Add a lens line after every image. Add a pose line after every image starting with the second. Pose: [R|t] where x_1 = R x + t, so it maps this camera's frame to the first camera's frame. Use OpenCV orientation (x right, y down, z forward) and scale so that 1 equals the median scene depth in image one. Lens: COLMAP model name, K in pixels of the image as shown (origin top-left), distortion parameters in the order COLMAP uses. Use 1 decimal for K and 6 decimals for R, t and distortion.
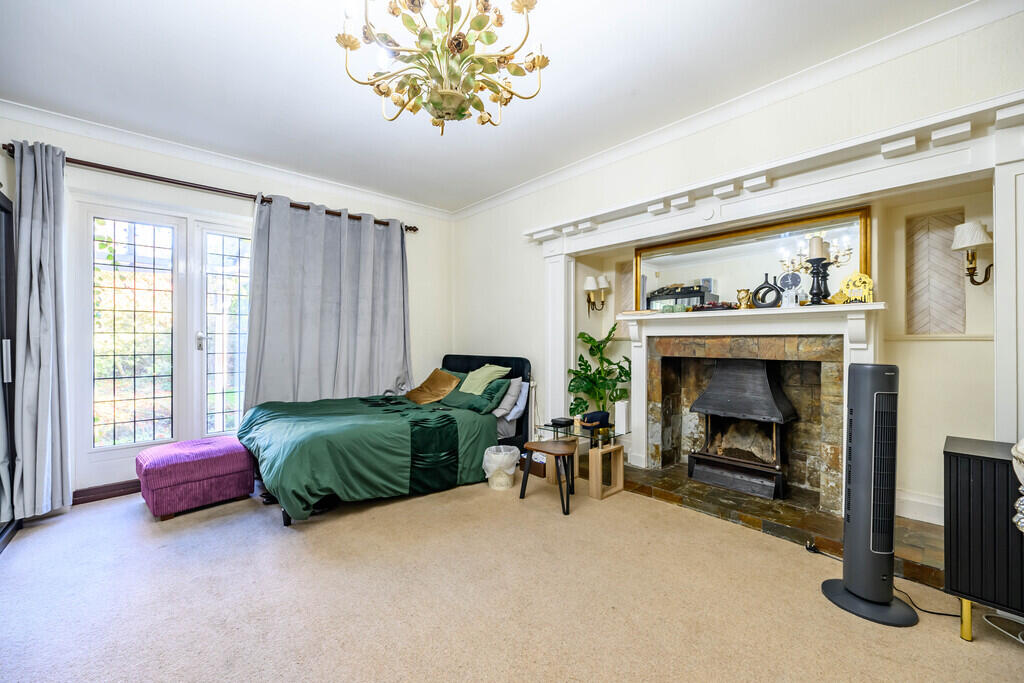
lens RADIAL K [[404.7, 0, 483.5], [0, 404.7, 344.6], [0, 0, 1]] dist [0.001951, 0.000369]
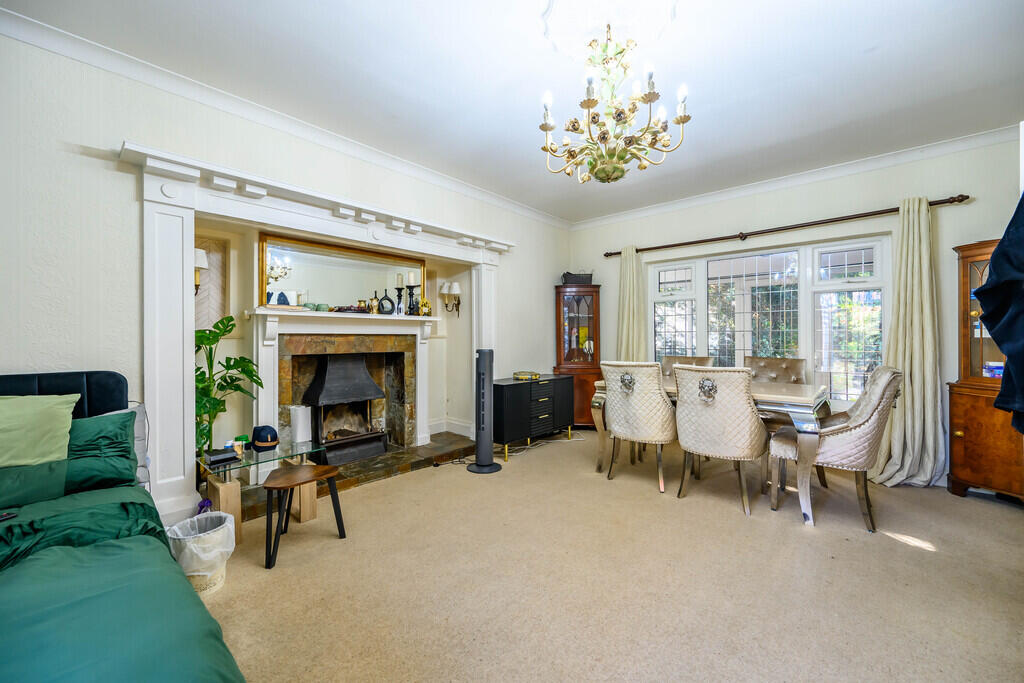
lens RADIAL K [[393.9, 0, 512.0], [0, 393.9, 341.5], [0, 0, 1]] dist [-0.000459, -0.000036]
pose [[-0.119861, -0.002209, 0.992788, -0.628983], [0.019592, 0.999798, 0.004590, 0.003141], [-0.992597, 0.020000, -0.119793, 0.683893]]
